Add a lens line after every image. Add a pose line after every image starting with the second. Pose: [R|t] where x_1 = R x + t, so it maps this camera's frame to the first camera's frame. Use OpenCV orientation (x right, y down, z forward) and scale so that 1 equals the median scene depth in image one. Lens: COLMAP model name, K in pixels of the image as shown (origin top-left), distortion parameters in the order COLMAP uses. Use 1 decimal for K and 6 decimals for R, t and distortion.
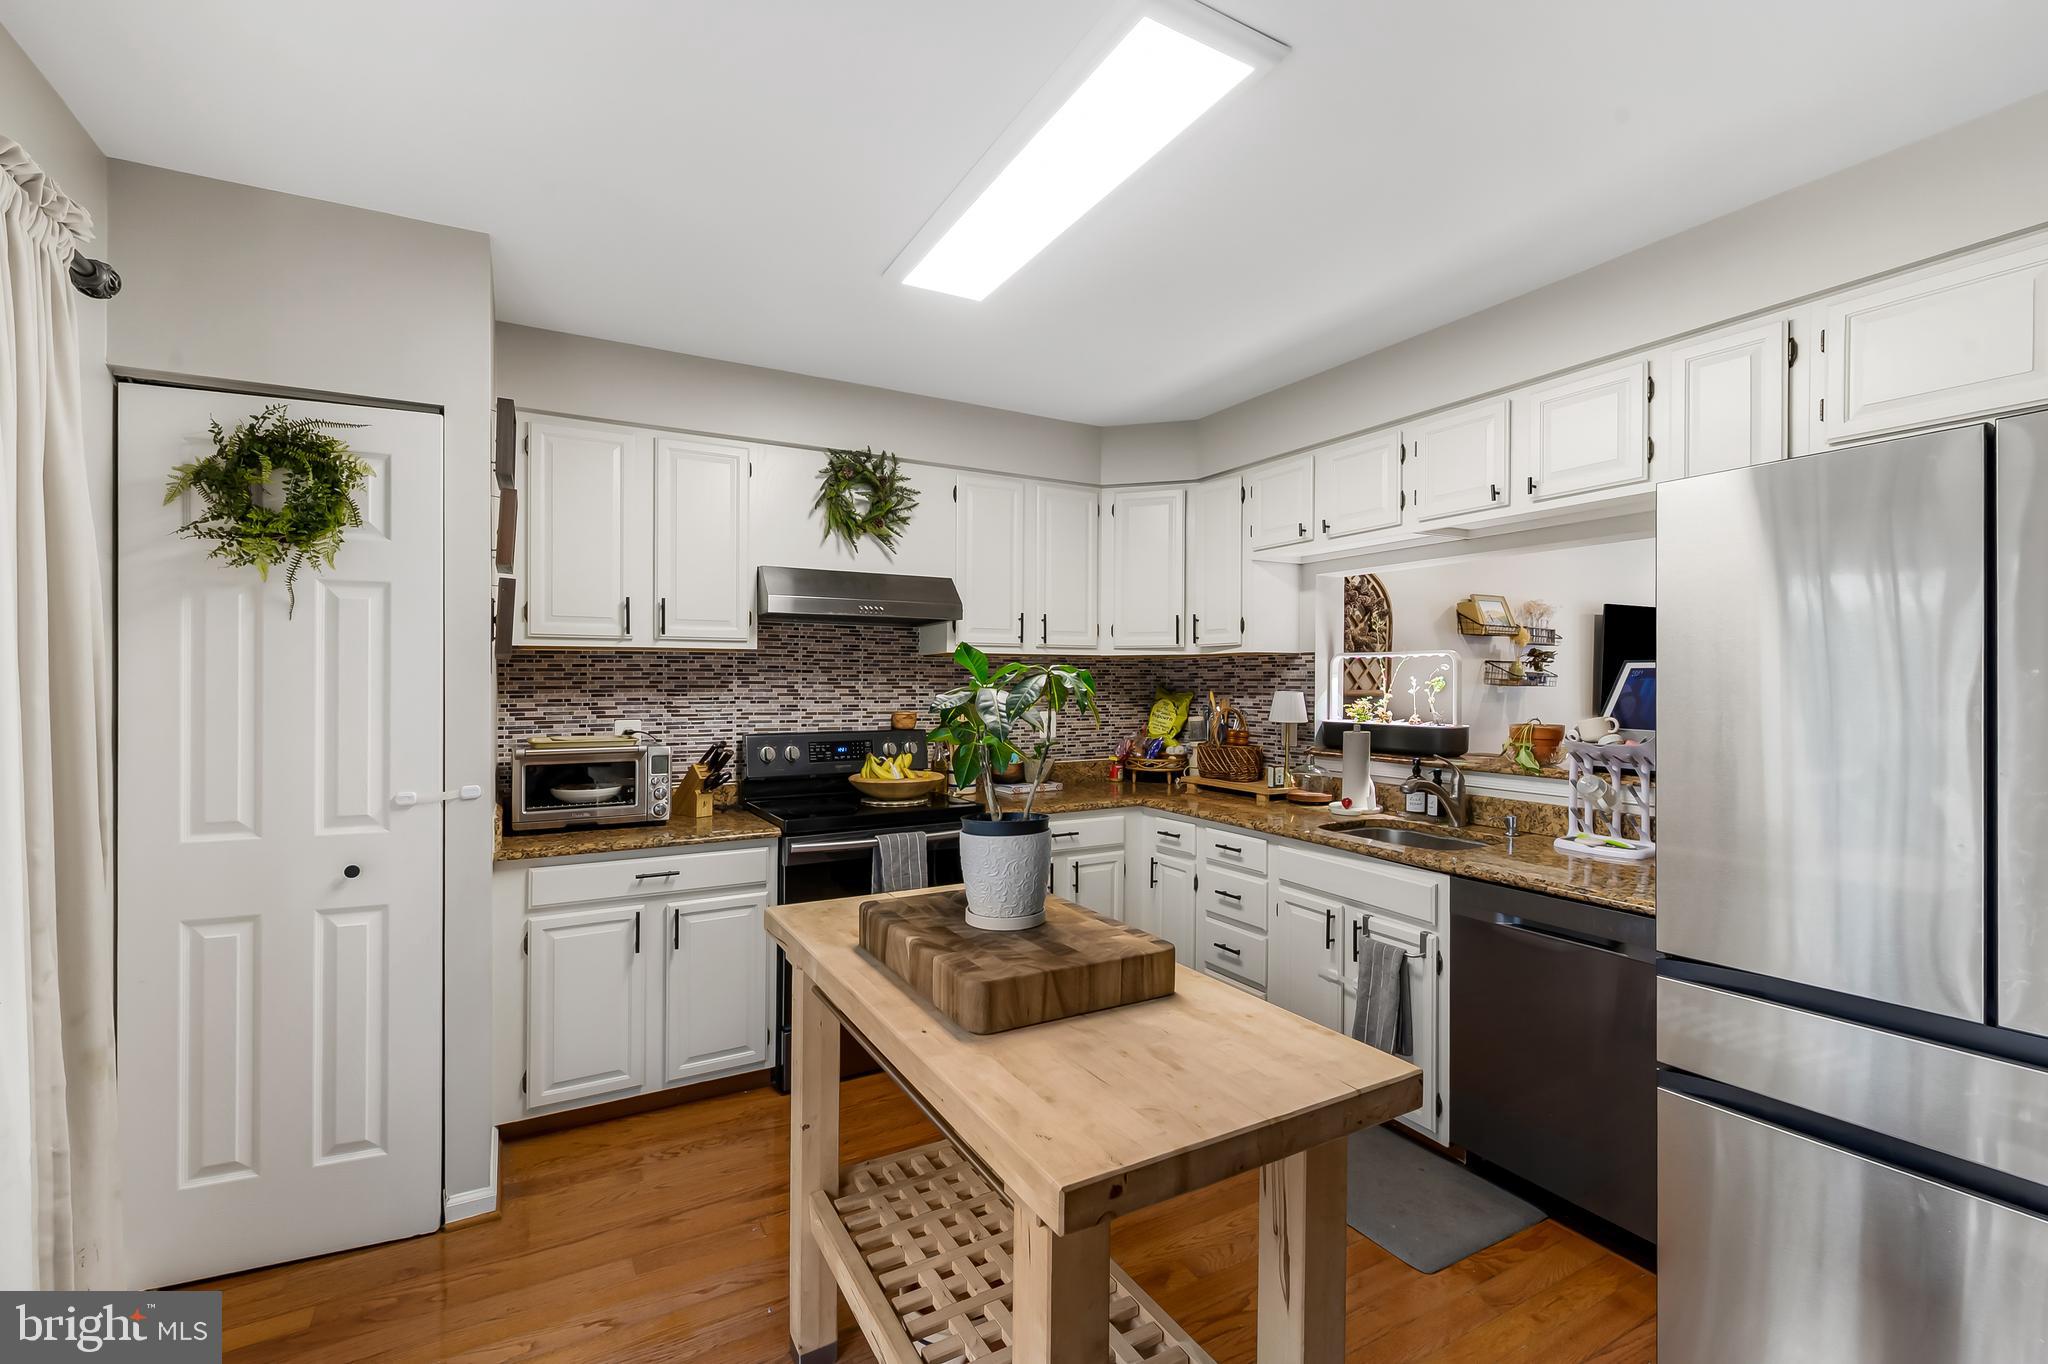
lens RADIAL K [[877.8, 0, 1024.0], [0, 877.8, 682.0], [0, 0, 1]] dist [0.001049, -0.000180]
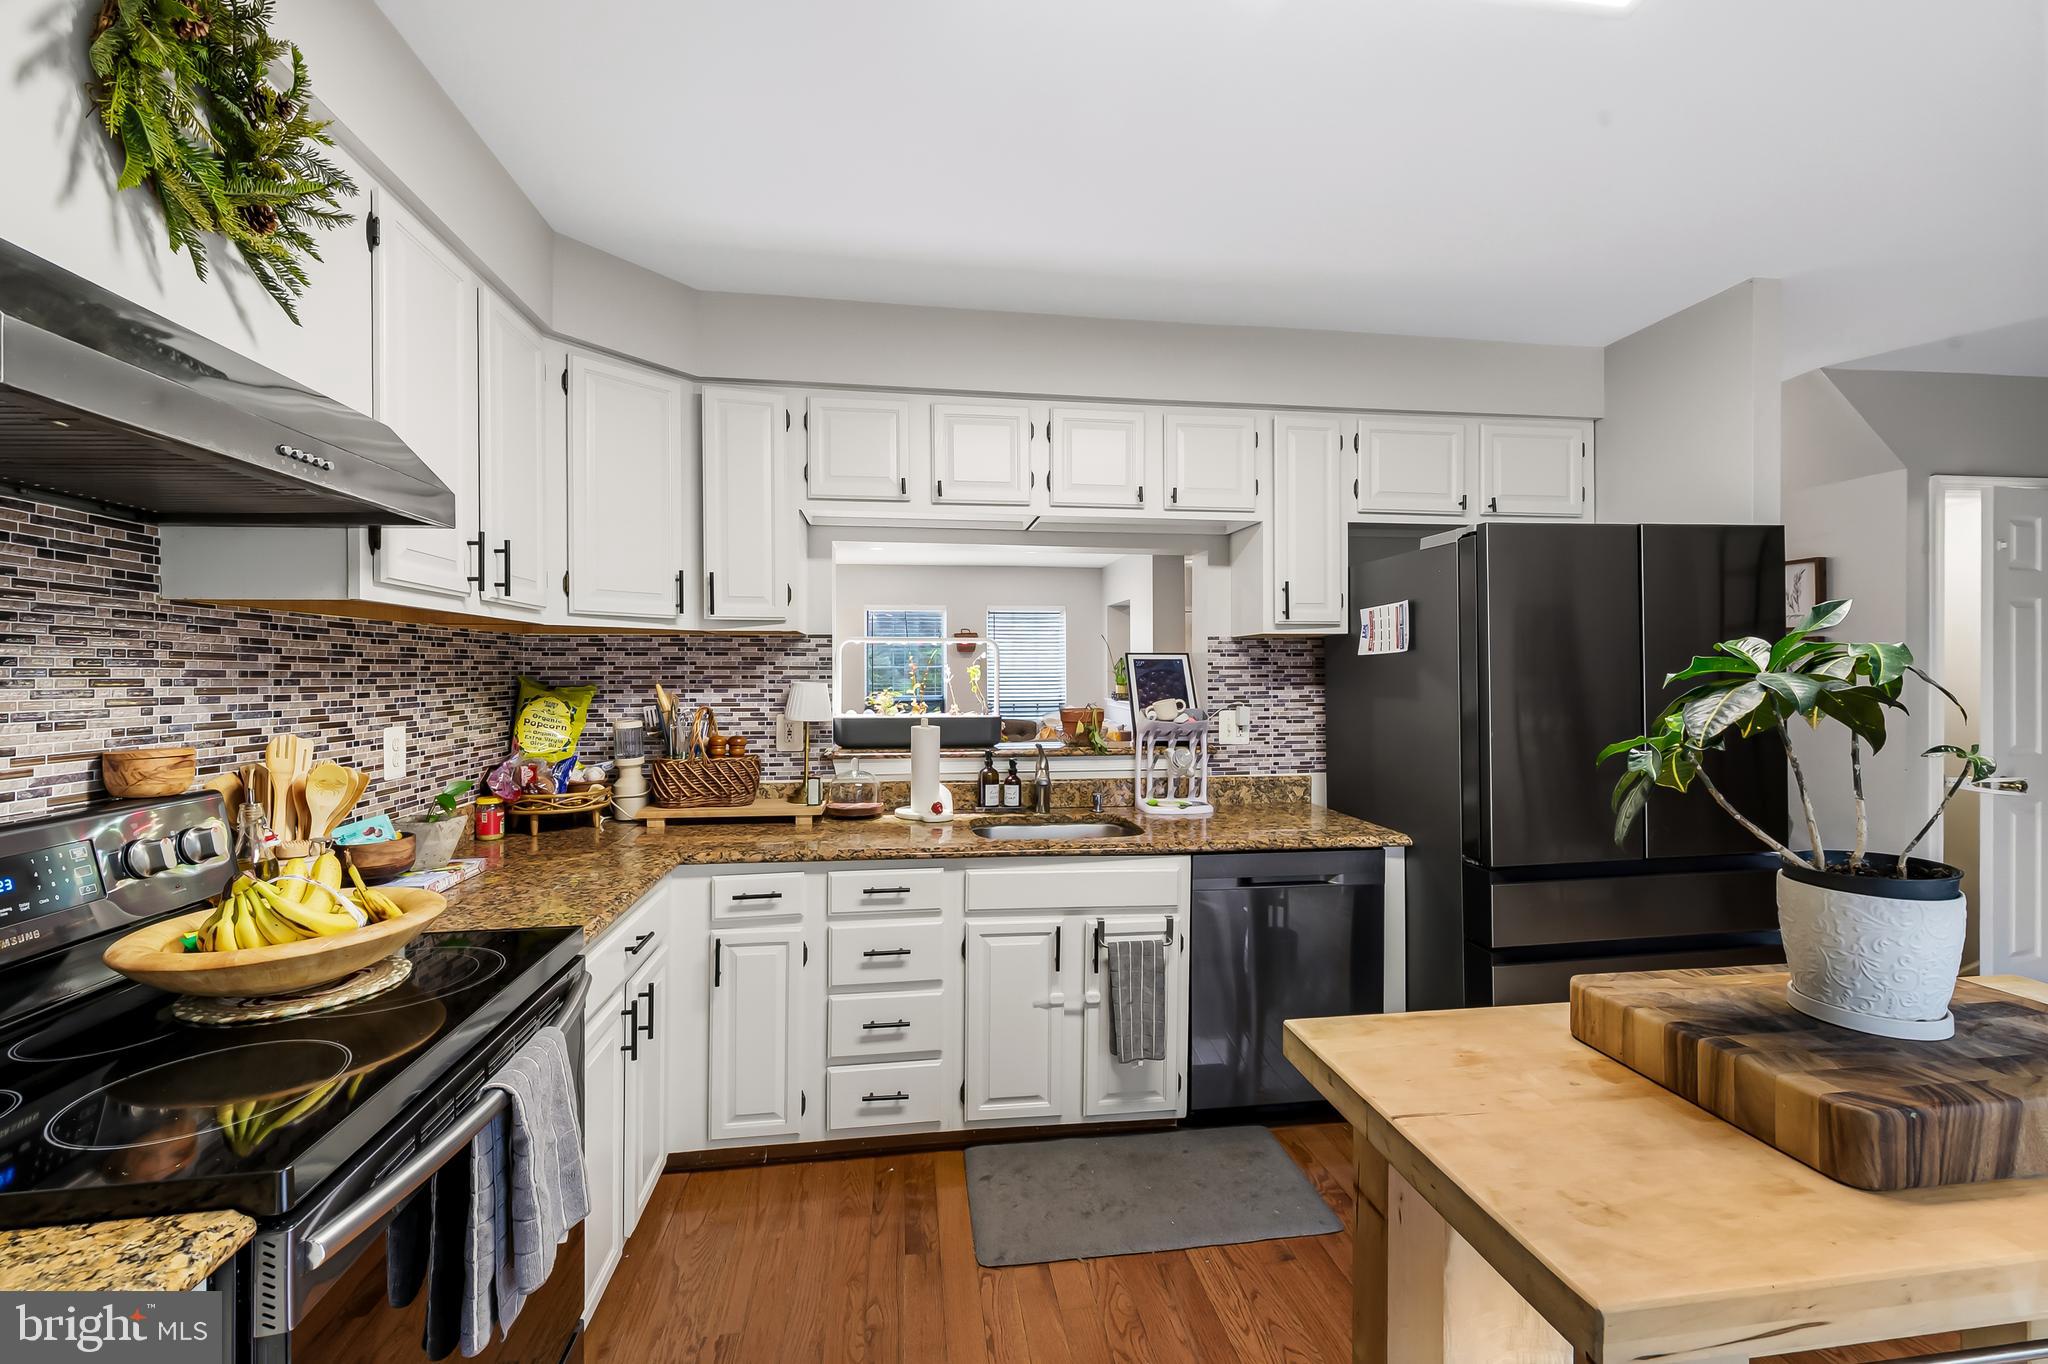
lens RADIAL K [[837.6, 0, 1030.8], [0, 837.6, 674.1], [0, 0, 1]] dist [0.000928, -0.000512]
pose [[0.361974, -0.002175, 0.932186, -0.370733], [0.001288, 0.999997, 0.001833, 0.002408], [-0.932187, 0.000537, 0.361976, 0.591533]]
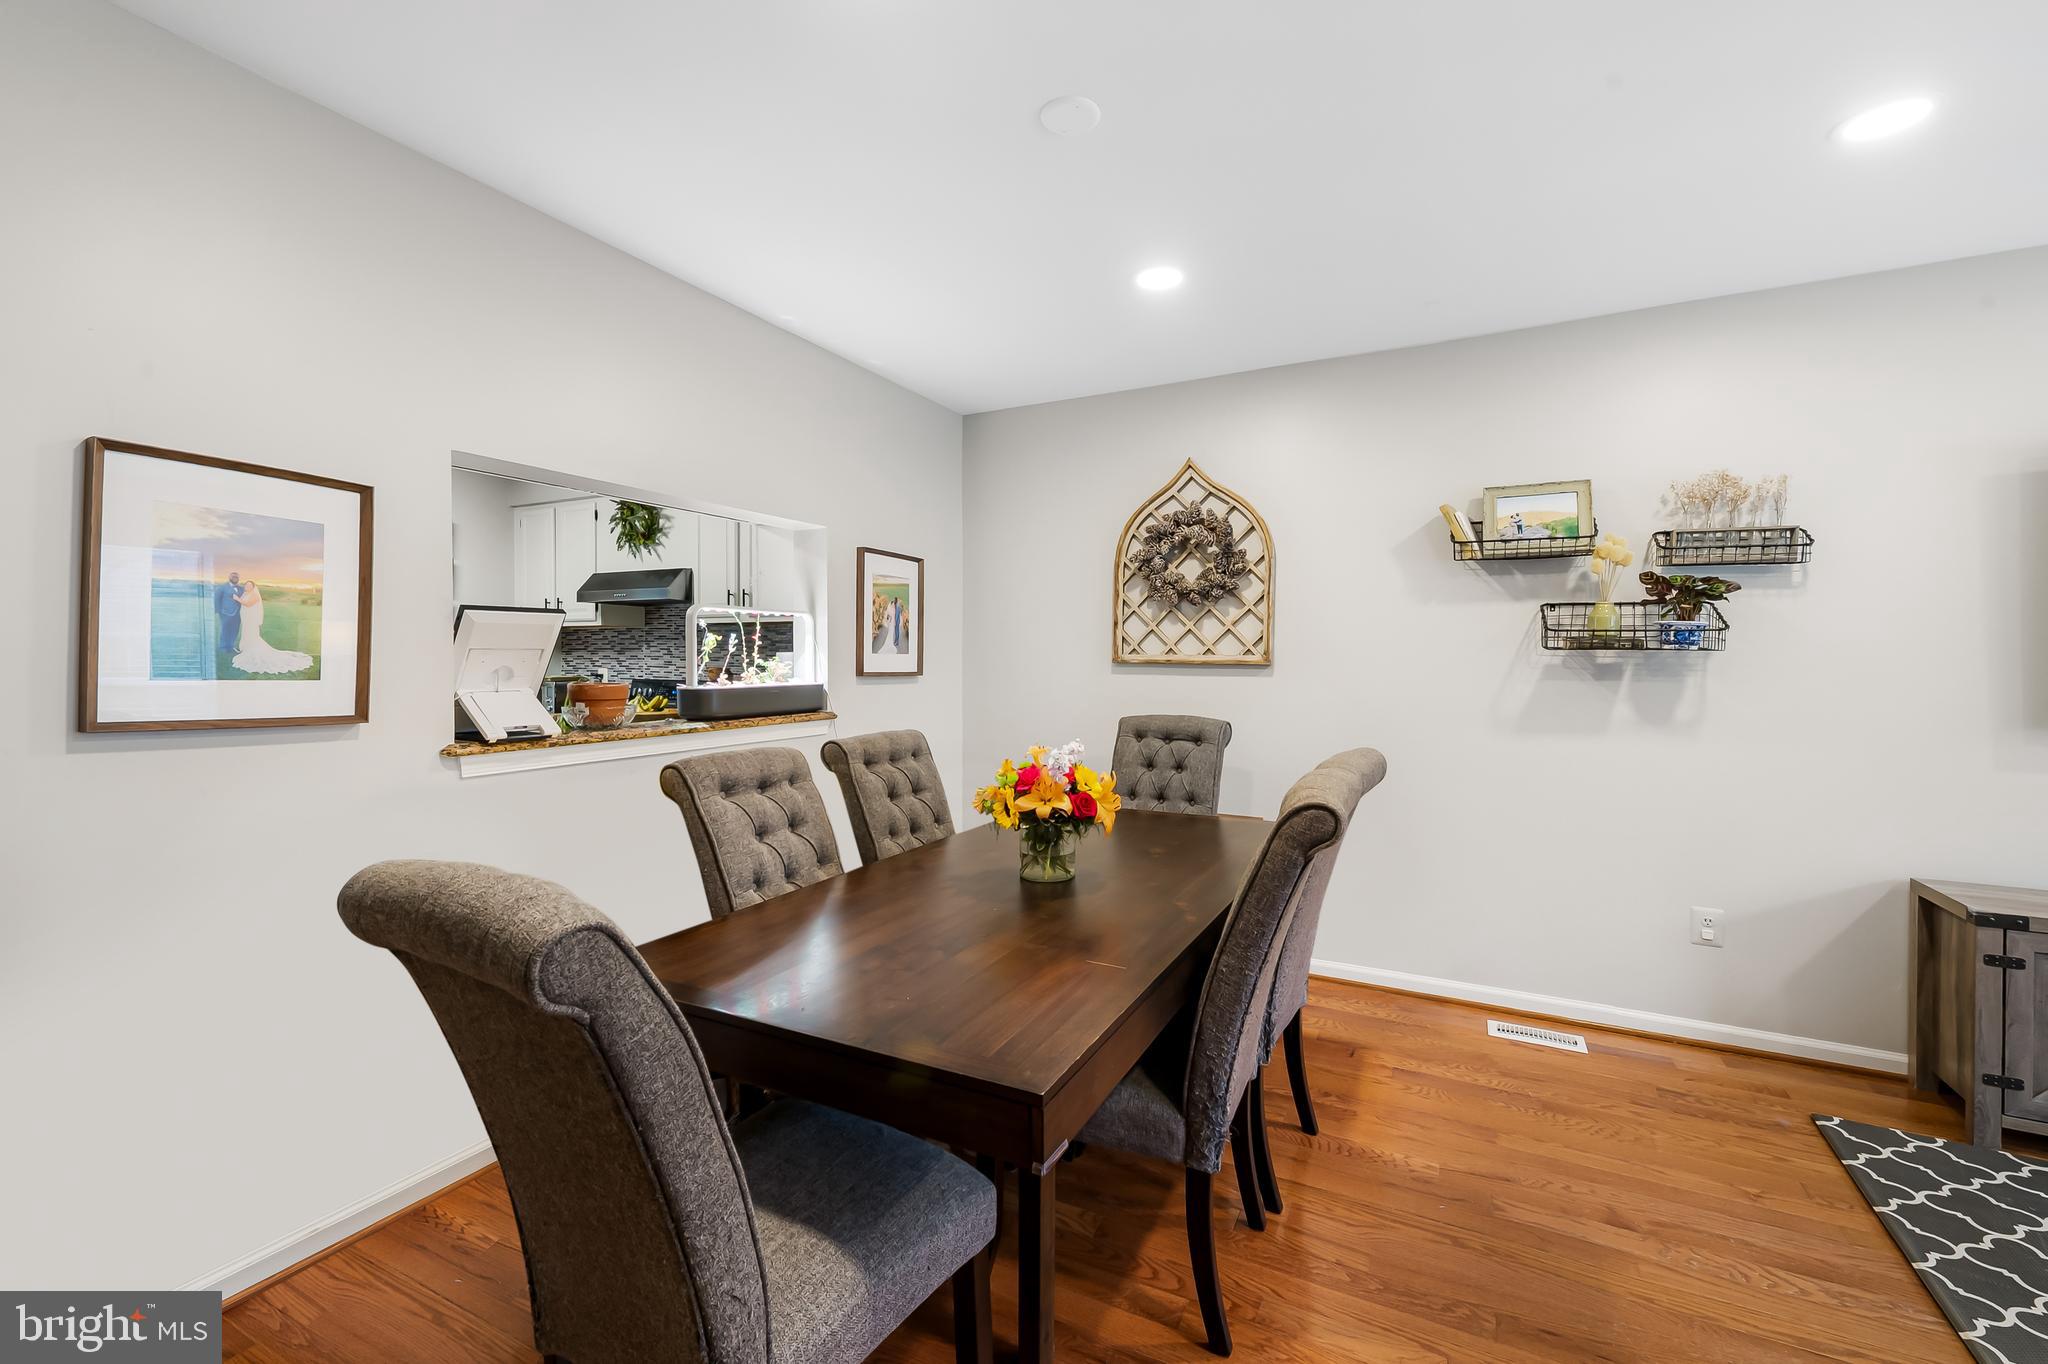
lens RADIAL K [[816.5, 0, 1030.4], [0, 816.5, 693.9], [0, 0, 1]] dist [0.009192, -0.000131]
pose [[0.554250, 0.039906, -0.831393, 1.331919], [-0.006448, 0.999026, 0.043653, 0.017713], [0.832325, -0.018834, 0.553967, 0.783642]]
